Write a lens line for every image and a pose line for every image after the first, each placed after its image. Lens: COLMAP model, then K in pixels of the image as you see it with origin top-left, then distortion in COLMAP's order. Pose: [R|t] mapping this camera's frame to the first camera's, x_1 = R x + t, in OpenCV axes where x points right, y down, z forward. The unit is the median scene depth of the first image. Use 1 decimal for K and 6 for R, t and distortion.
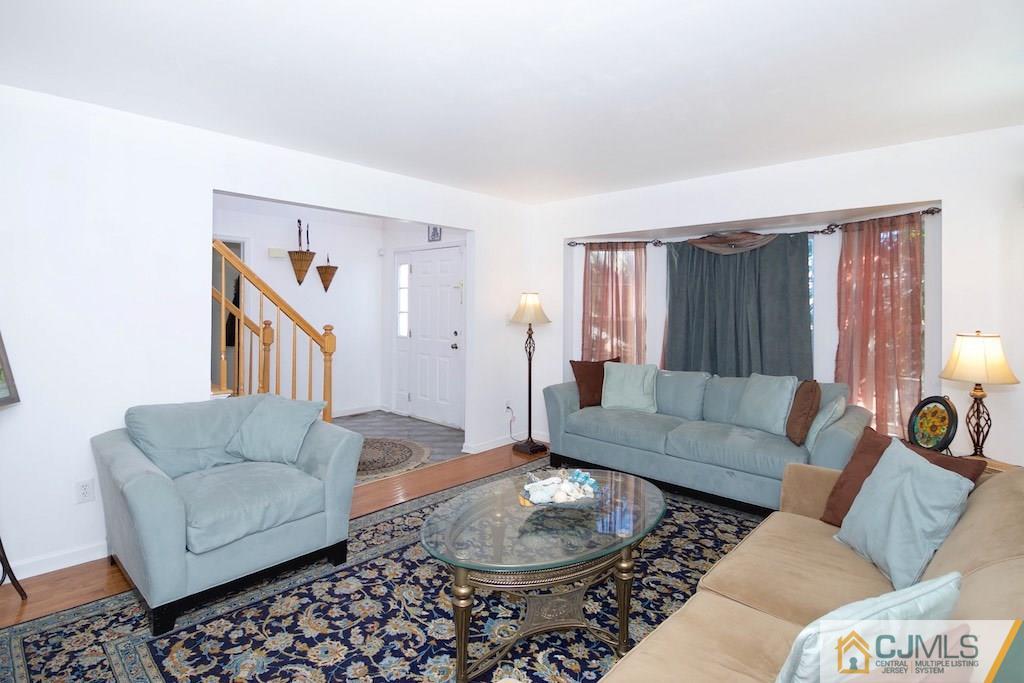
lens RADIAL K [[503.7, 0, 489.2], [0, 503.7, 306.2], [0, 0, 1]] dist [-0.017076, -0.000862]
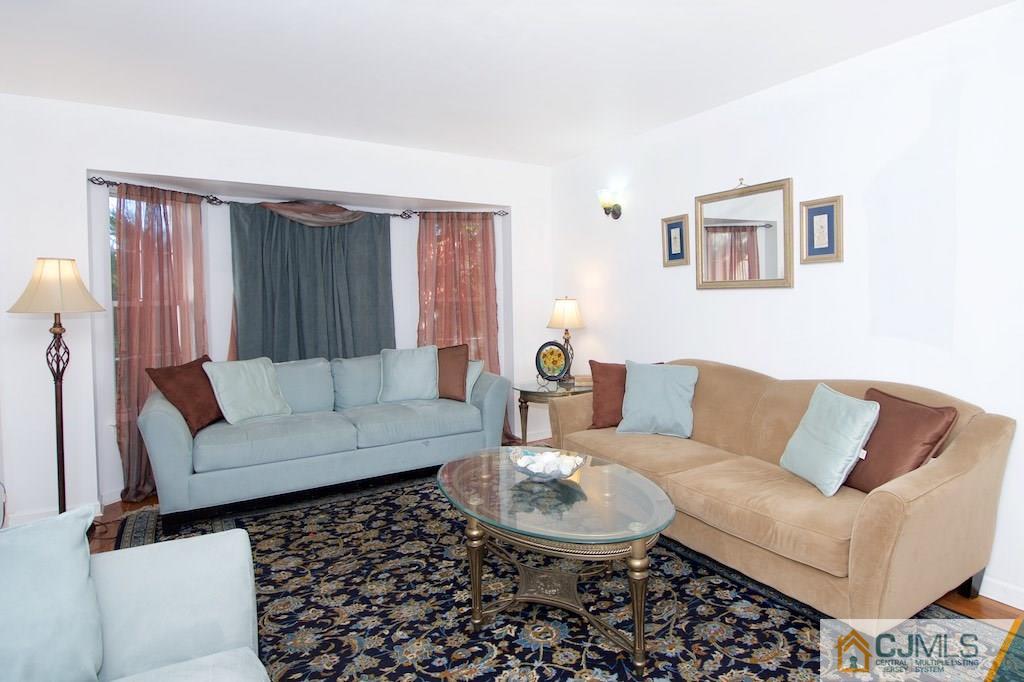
lens RADIAL K [[583.6, 0, 547.7], [0, 583.6, 305.4], [0, 0, 1]] dist [0.002575, -0.000769]
pose [[0.217515, -0.029532, 0.975610, -0.559463], [0.010615, 0.999555, 0.027890, 0.017174], [-0.975999, 0.004289, 0.217732, 0.435721]]
